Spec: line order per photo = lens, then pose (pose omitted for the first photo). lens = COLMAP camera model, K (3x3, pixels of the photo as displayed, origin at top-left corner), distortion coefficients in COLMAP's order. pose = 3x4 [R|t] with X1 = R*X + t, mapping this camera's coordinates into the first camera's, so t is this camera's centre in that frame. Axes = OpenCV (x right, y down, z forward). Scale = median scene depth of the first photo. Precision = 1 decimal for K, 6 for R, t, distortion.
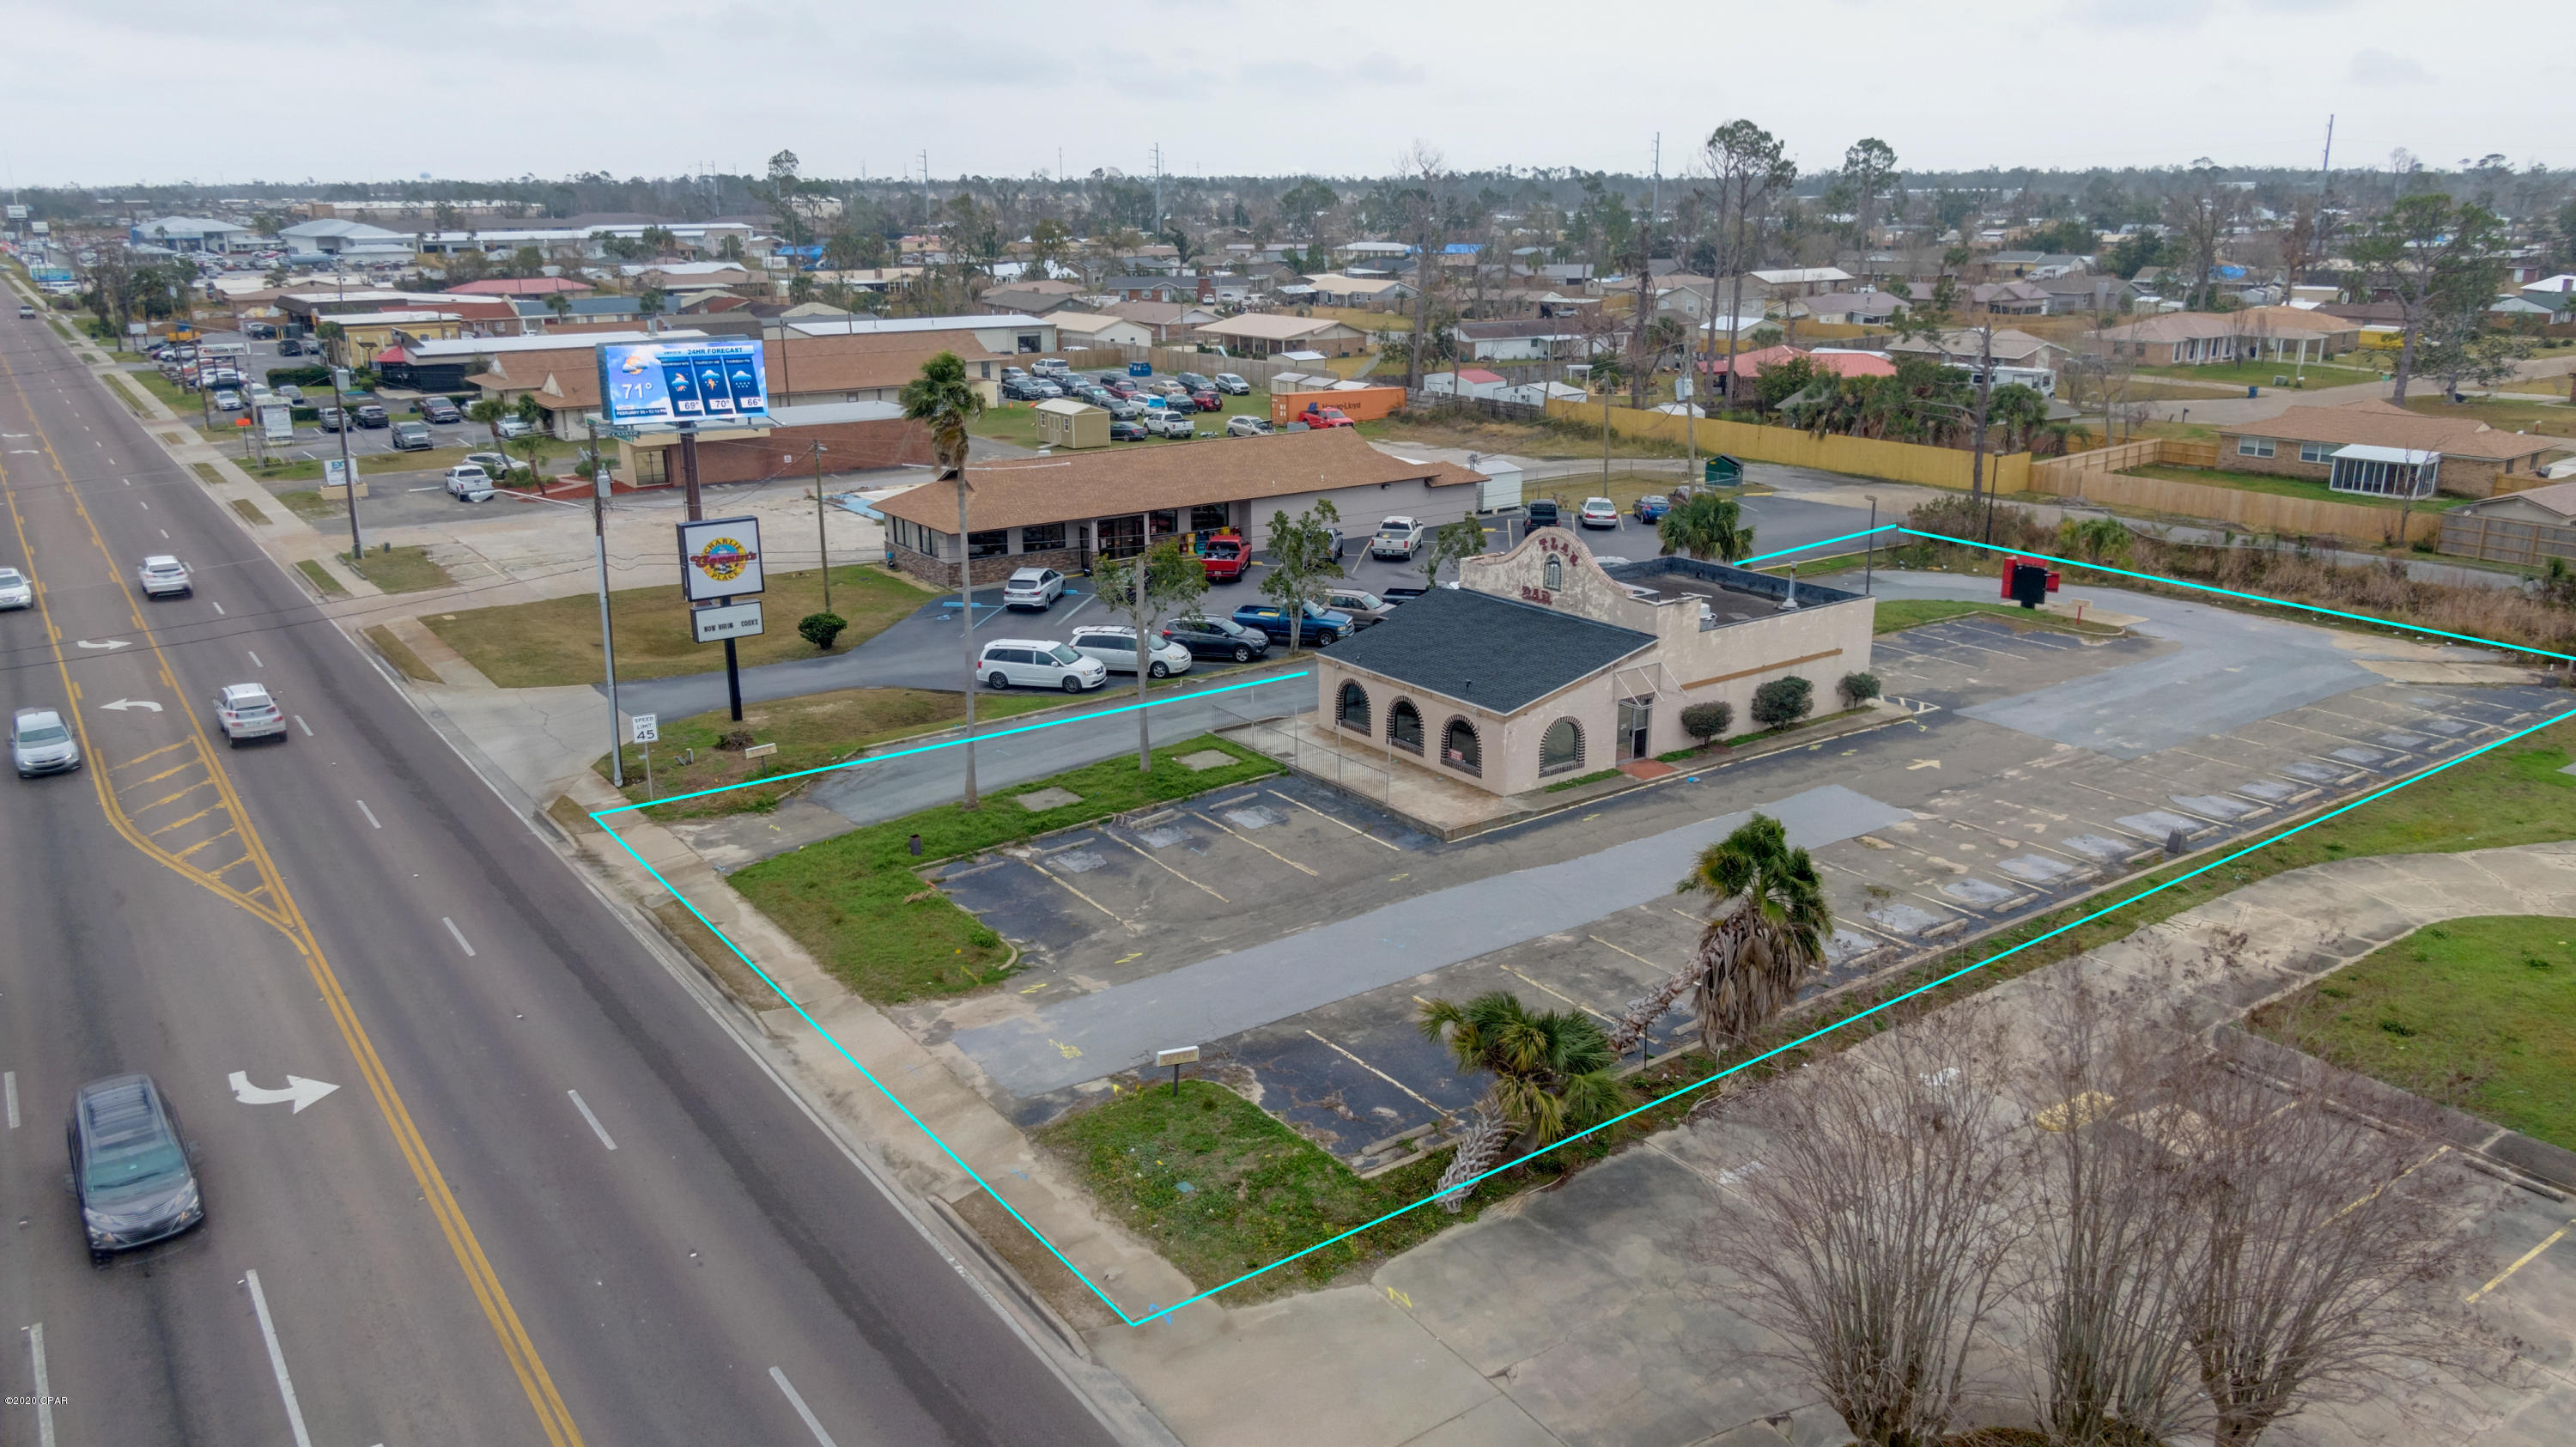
lens RADIAL K [[1838.5, 0, 1288.0], [0, 1838.5, 723.5], [0, 0, 1]] dist [0.056290, -0.084028]
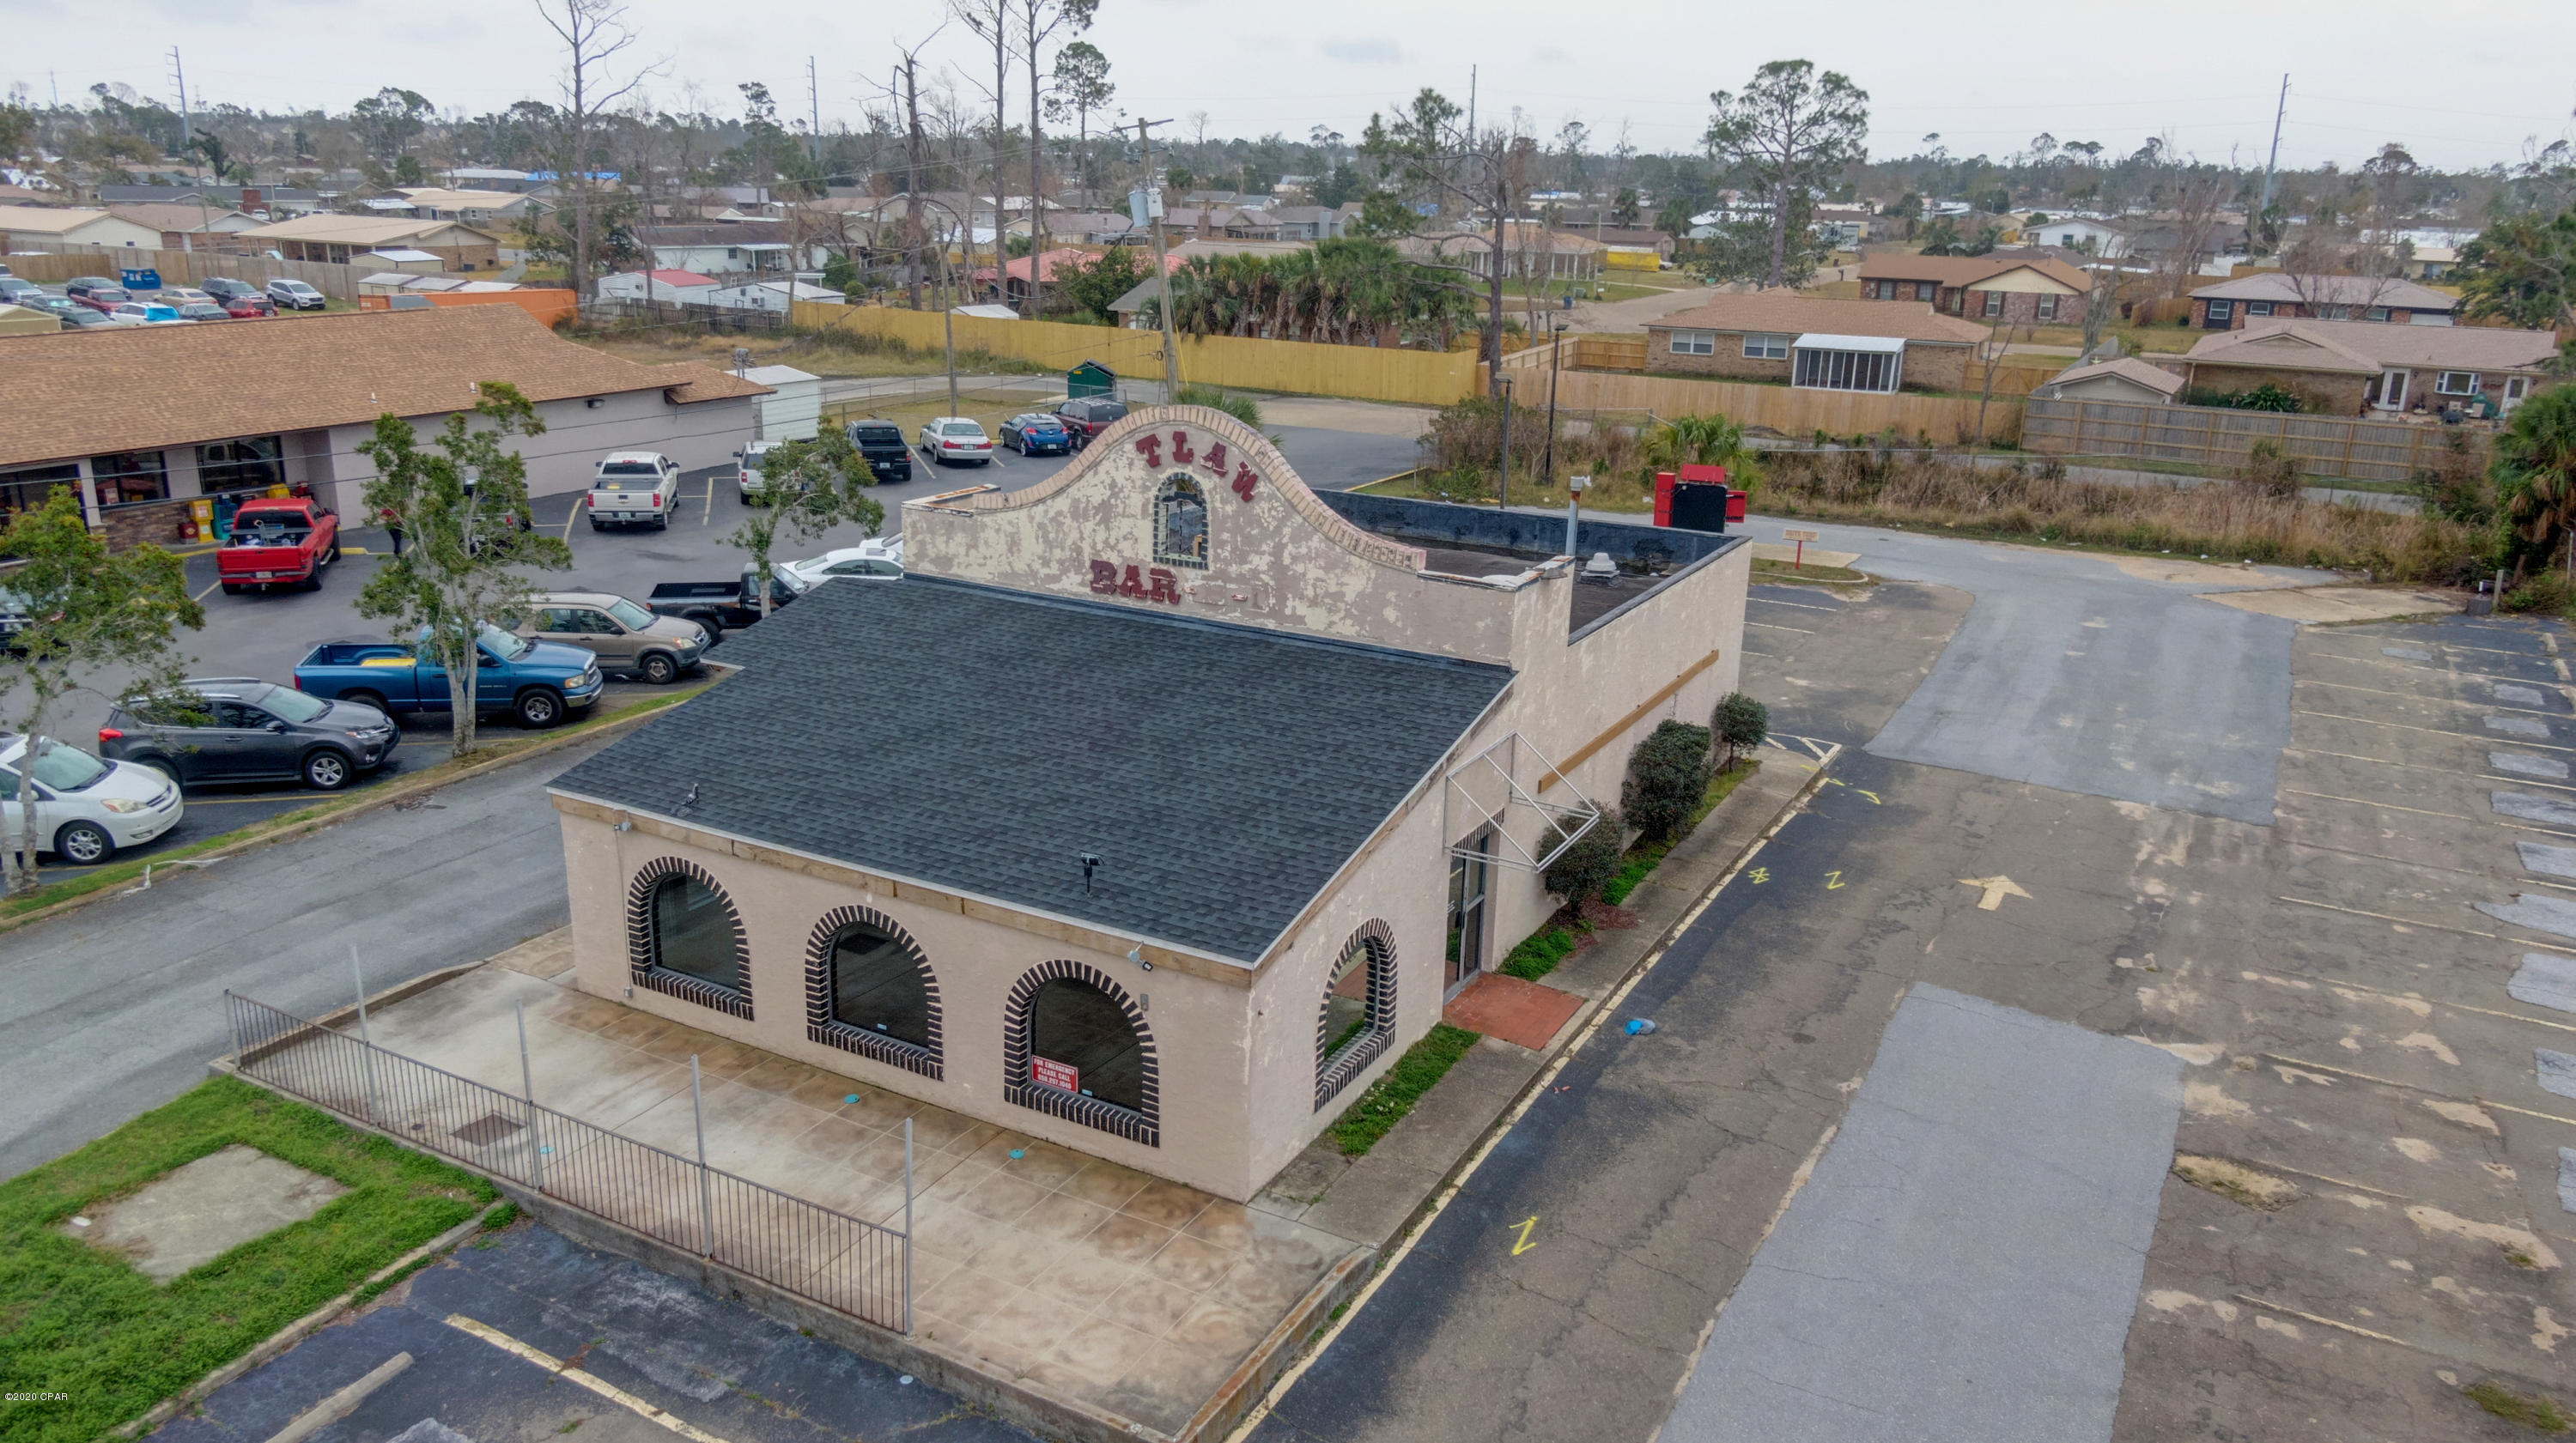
lens RADIAL K [[1838.1, 0, 1288.0], [0, 1838.1, 721.5], [0, 0, 1]] dist [0.056290, -0.084028]
pose [[0.903003, -0.098916, 0.418092, -0.003320], [0.092428, 0.995076, 0.035798, -0.043120], [-0.419574, 0.006318, 0.907699, 0.531659]]
